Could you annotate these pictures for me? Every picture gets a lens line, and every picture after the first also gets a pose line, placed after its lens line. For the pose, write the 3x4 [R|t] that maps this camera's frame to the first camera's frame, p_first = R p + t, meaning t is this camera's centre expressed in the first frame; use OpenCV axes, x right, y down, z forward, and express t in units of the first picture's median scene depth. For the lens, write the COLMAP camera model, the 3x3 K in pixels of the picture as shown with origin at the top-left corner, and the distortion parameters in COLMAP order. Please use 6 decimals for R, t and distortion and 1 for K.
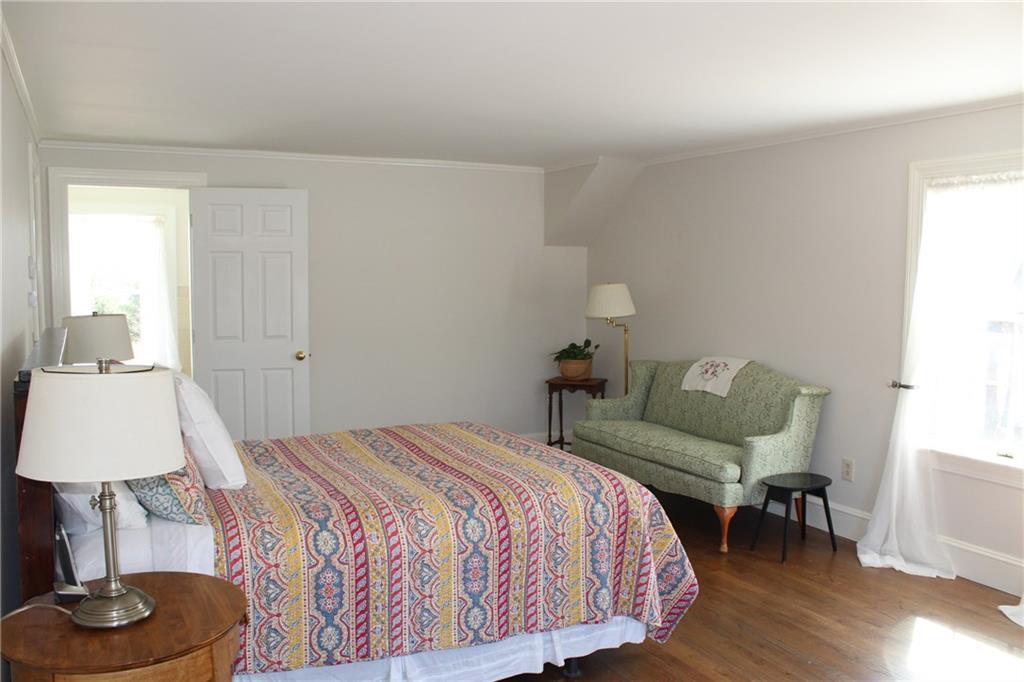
lens RADIAL K [[856.0, 0, 512.0], [0, 856.0, 341.0], [0, 0, 1]] dist [0.001038, 0.002415]
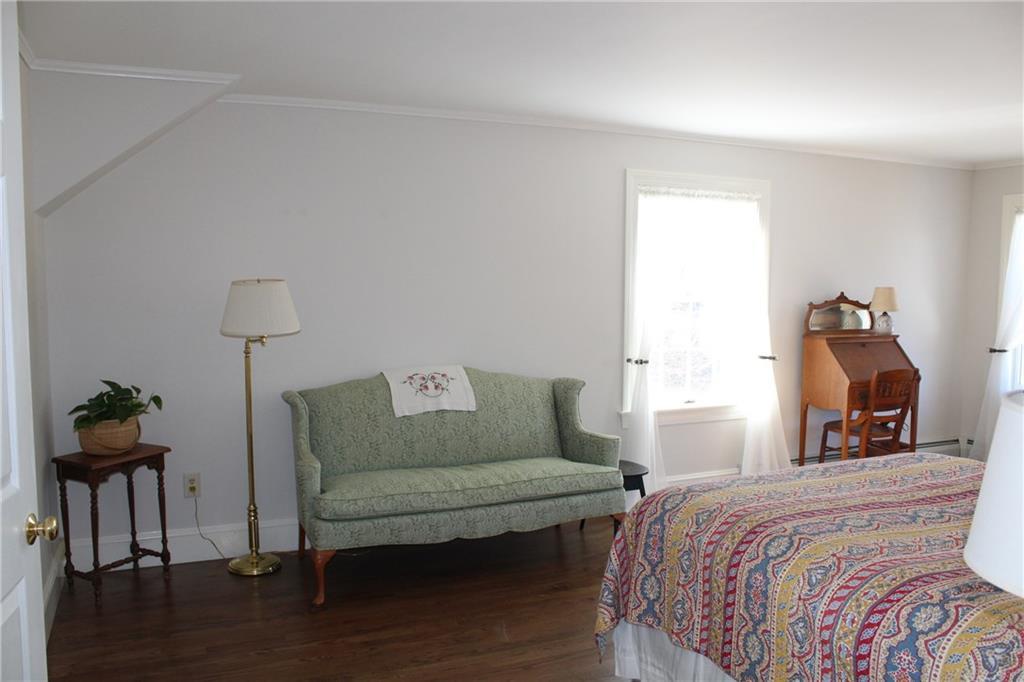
lens RADIAL K [[856.0, 0, 512.0], [0, 856.0, 341.0], [0, 0, 1]] dist [0.001038, 0.002415]
pose [[0.073782, -0.090338, 0.993174, -0.668682], [0.073099, 0.993700, 0.084956, -0.082242], [-0.994592, 0.066332, 0.079921, 1.012766]]
